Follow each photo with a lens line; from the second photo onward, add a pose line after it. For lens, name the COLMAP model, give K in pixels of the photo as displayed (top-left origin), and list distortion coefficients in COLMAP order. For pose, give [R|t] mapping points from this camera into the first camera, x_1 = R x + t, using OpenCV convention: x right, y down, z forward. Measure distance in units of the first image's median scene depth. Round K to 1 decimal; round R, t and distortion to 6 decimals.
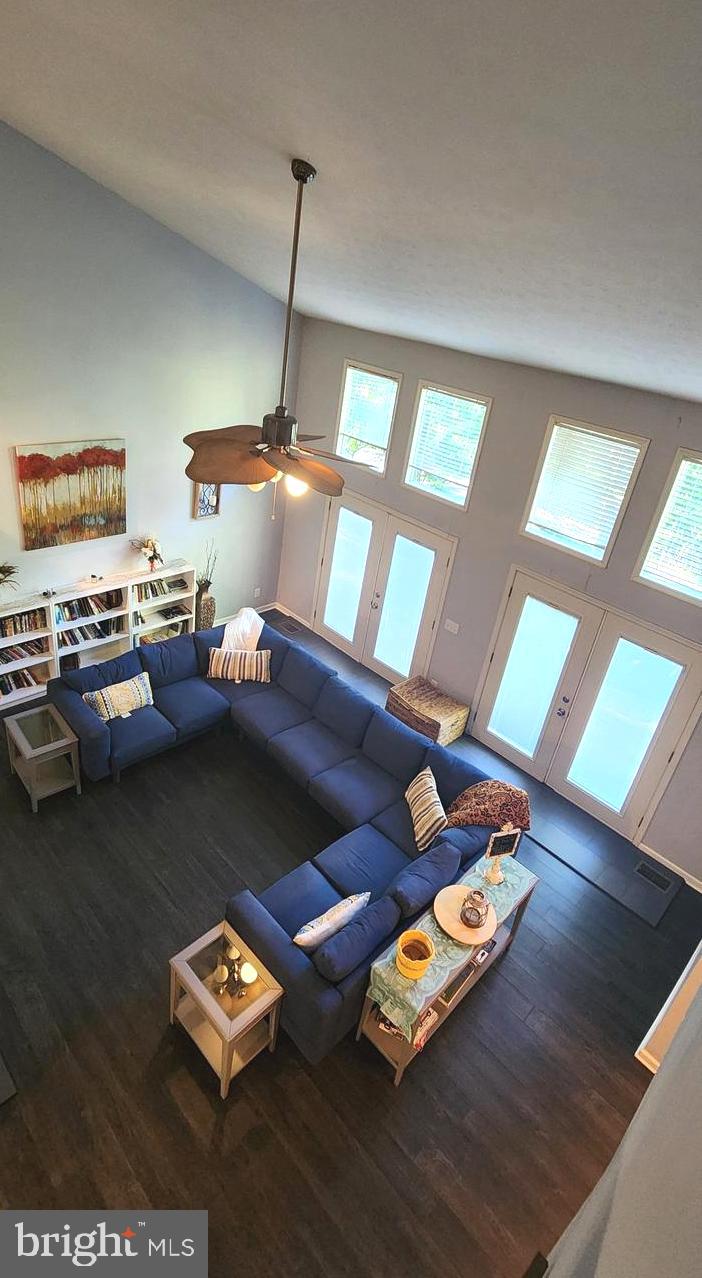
lens RADIAL K [[612.9, 0, 318.9], [0, 612.9, 583.1], [0, 0, 1]] dist [-0.005338, 0.000151]
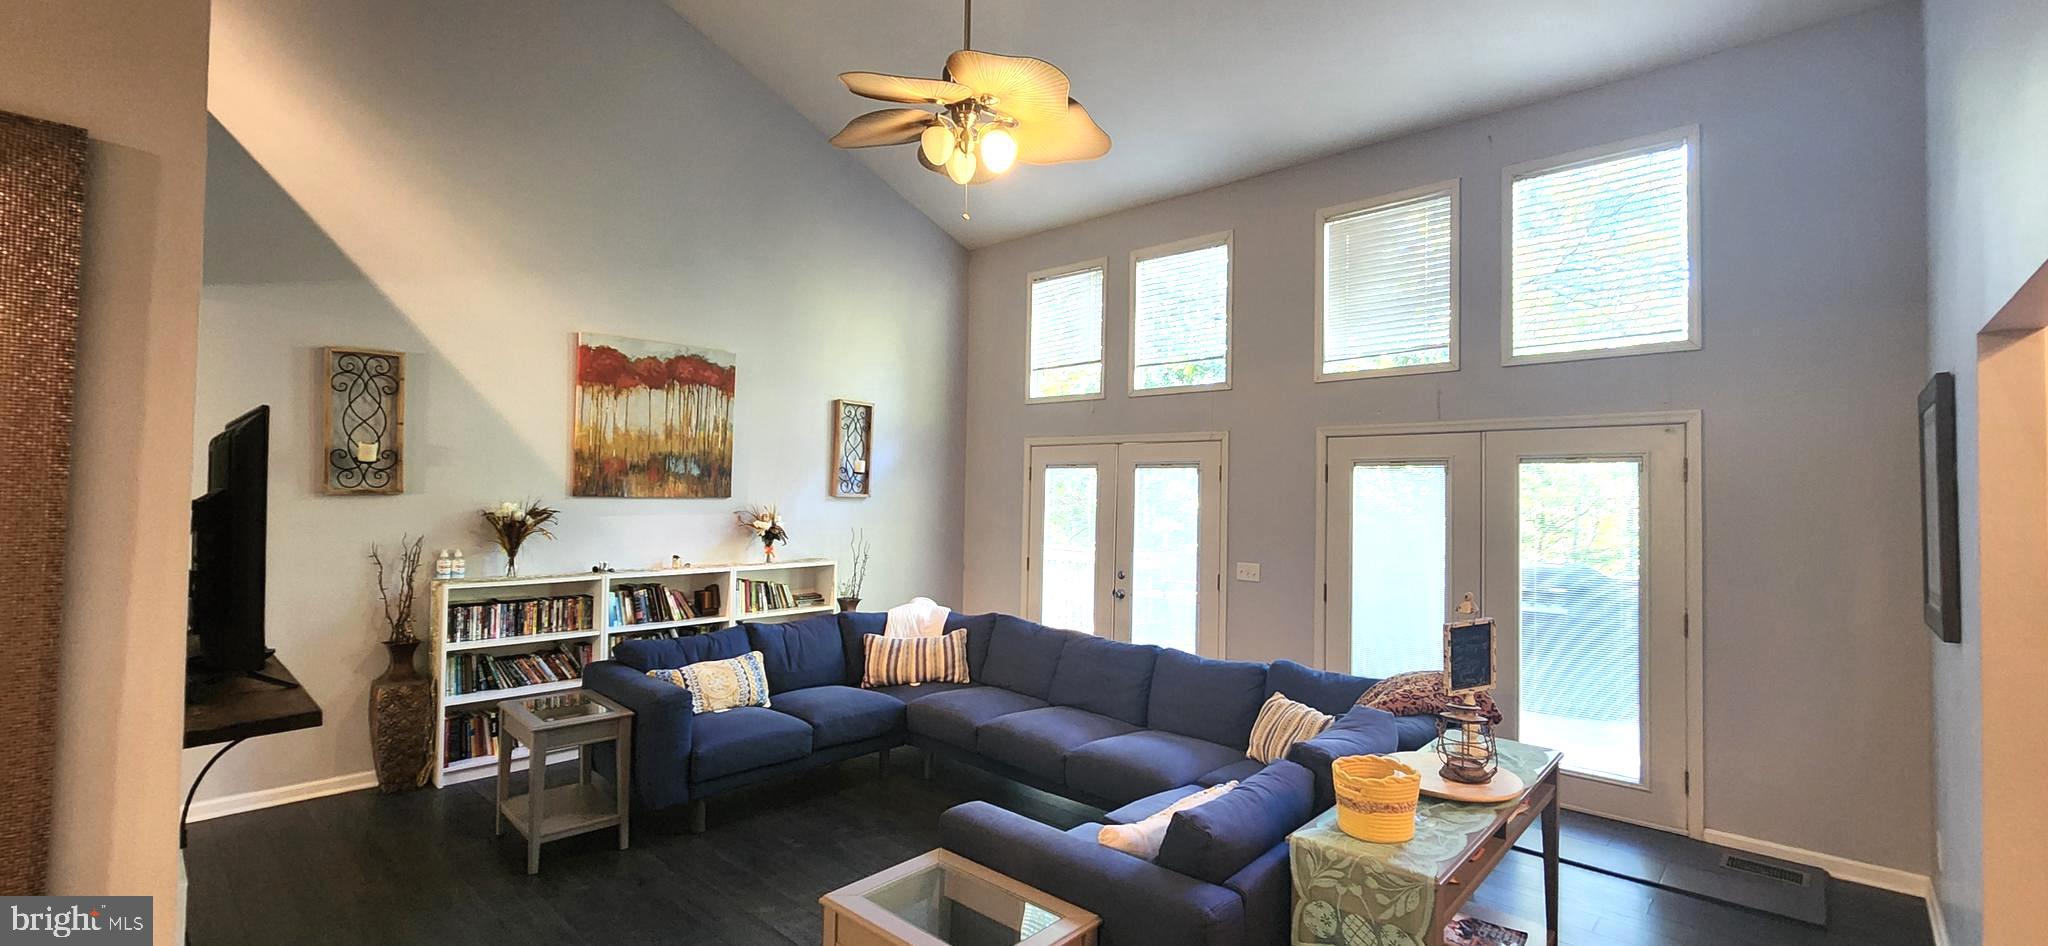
lens RADIAL K [[837.0, 0, 1010.7], [0, 837.0, 504.1], [0, 0, 1]] dist [-0.000489, -0.000399]
pose [[0.993738, -0.096885, 0.055669, -0.069290], [0.111587, 0.886500, -0.449072, 0.379137], [-0.005842, 0.452471, 0.891760, 0.207422]]
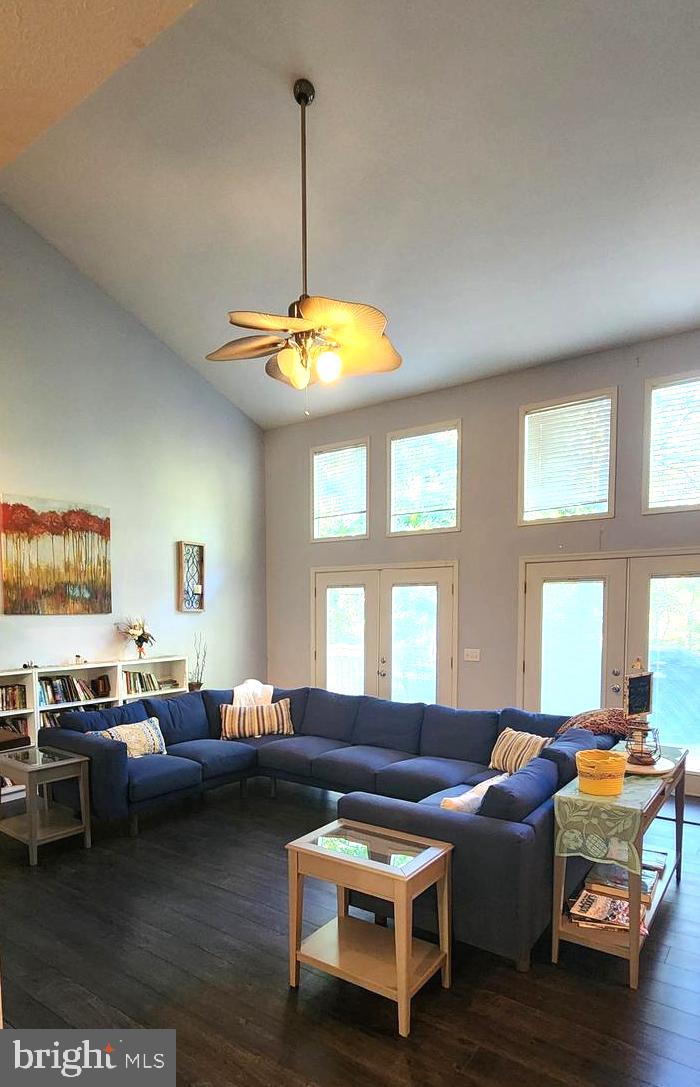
lens RADIAL K [[618.1, 0, 314.8], [0, 618.1, 679.4], [0, 0, 1]] dist [-0.000410, -0.001378]
pose [[0.980587, -0.134372, 0.142805, -0.168006], [0.176526, 0.922013, -0.344573, 0.403660], [-0.085367, 0.363093, 0.927834, 0.151079]]
